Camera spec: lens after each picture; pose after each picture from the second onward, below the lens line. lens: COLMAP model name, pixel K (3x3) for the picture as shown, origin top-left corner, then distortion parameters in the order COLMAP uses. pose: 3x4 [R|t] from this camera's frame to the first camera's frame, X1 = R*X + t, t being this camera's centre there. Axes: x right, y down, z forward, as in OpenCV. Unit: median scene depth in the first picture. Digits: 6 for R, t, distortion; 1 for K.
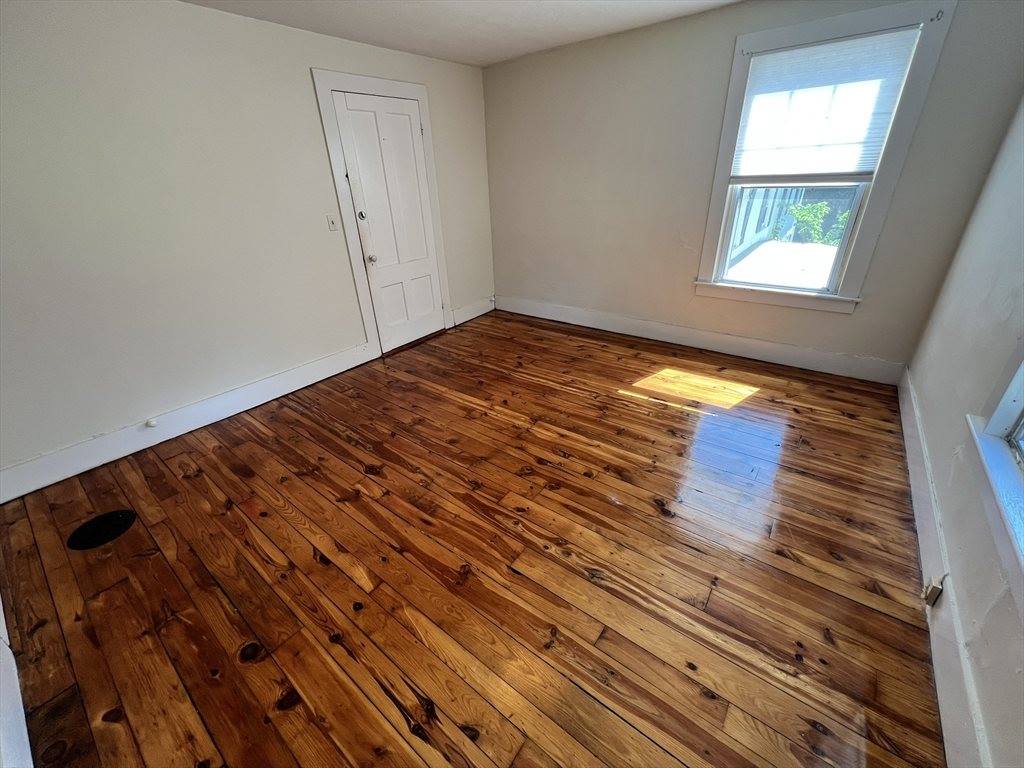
lens RADIAL K [[407.8, 0, 512.9], [0, 407.8, 383.6], [0, 0, 1]] dist [-0.003108, 0.000496]
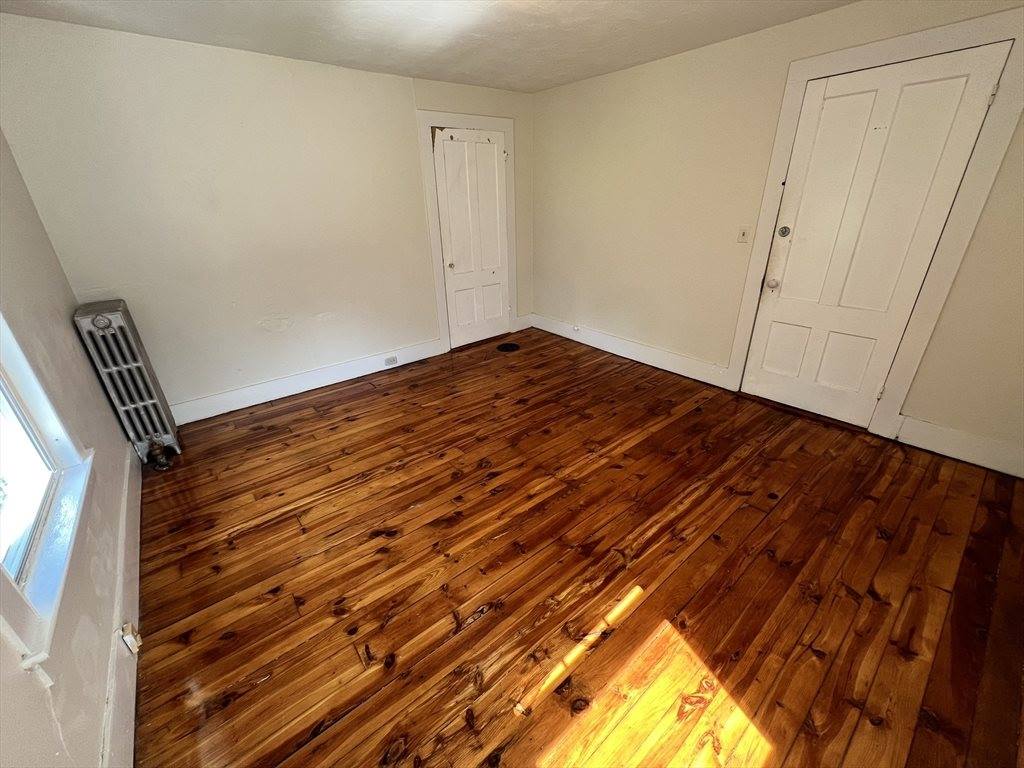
lens RADIAL K [[407.8, 0, 509.4], [0, 407.8, 383.9], [0, 0, 1]] dist [-0.003108, 0.000496]
pose [[-0.230089, 0.447091, -0.864389, 0.912461], [-0.405869, 0.763200, 0.502789, -0.557435], [0.884494, 0.466515, 0.005856, 0.991569]]
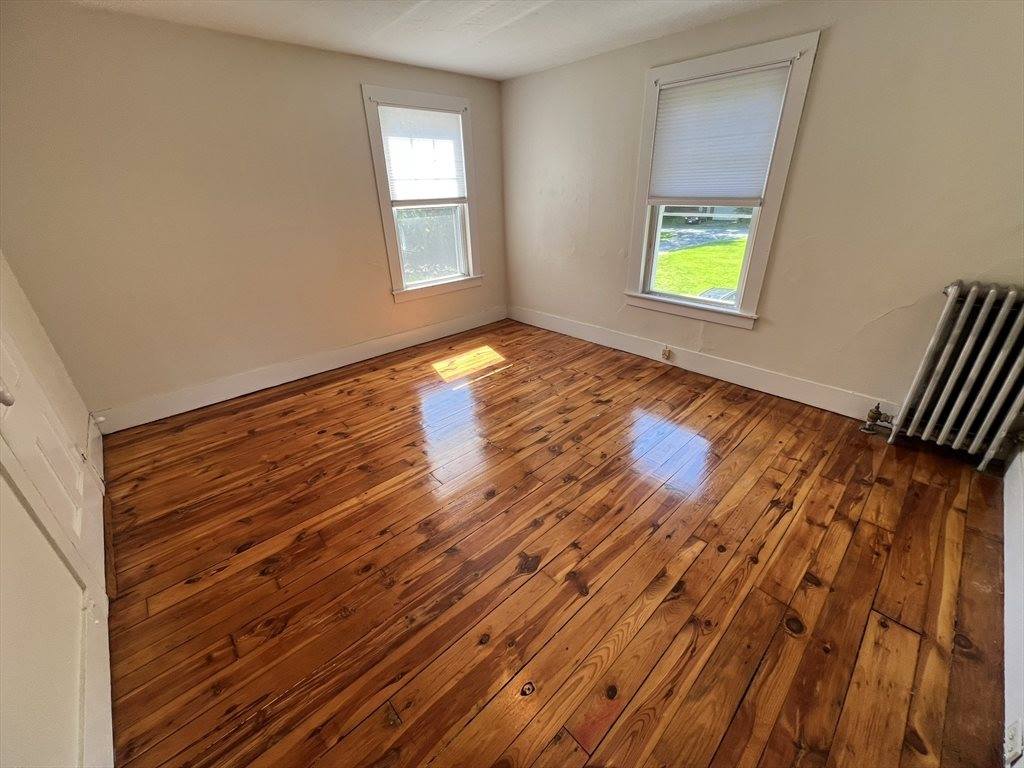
lens RADIAL K [[407.8, 0, 510.6], [0, 407.8, 381.8], [0, 0, 1]] dist [-0.003108, 0.000496]
pose [[0.166643, -0.392886, 0.904362, -0.969542], [0.463459, 0.840765, 0.279858, -0.325800], [-0.870308, 0.372499, 0.322194, 0.705481]]
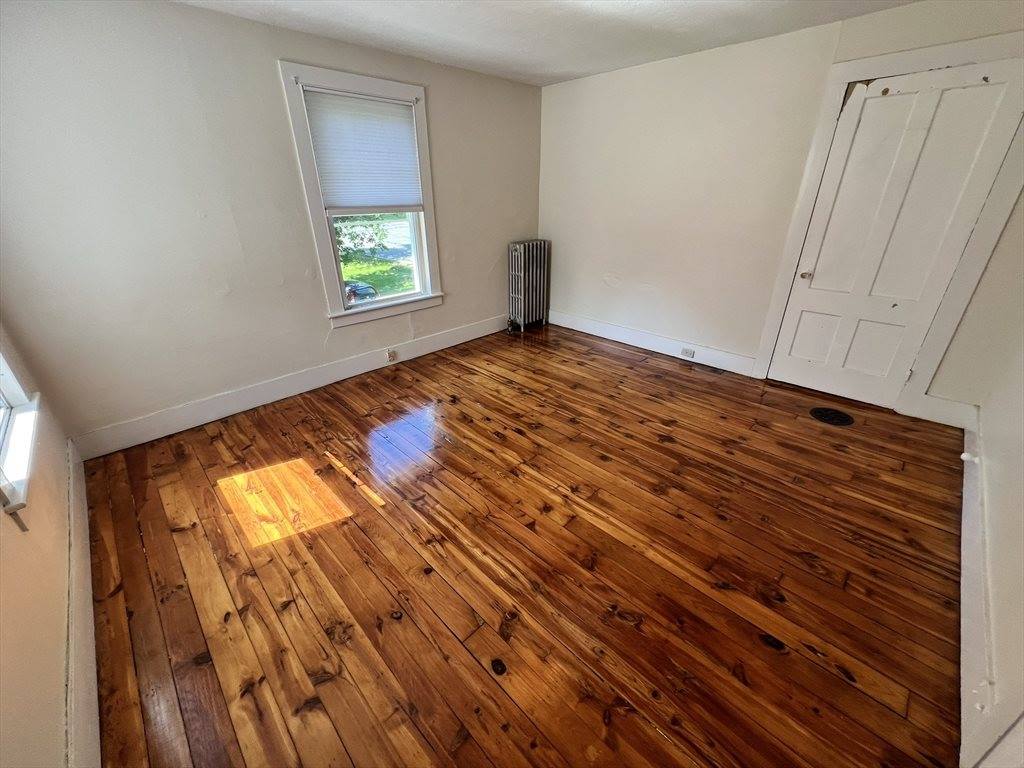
lens RADIAL K [[407.8, 0, 511.9], [0, 407.8, 383.0], [0, 0, 1]] dist [-0.003108, 0.000496]
pose [[-0.989887, -0.009642, 0.141527, -0.078655], [0.105754, 0.614793, 0.781566, -0.882491], [-0.094546, 0.788629, -0.607556, 1.729068]]
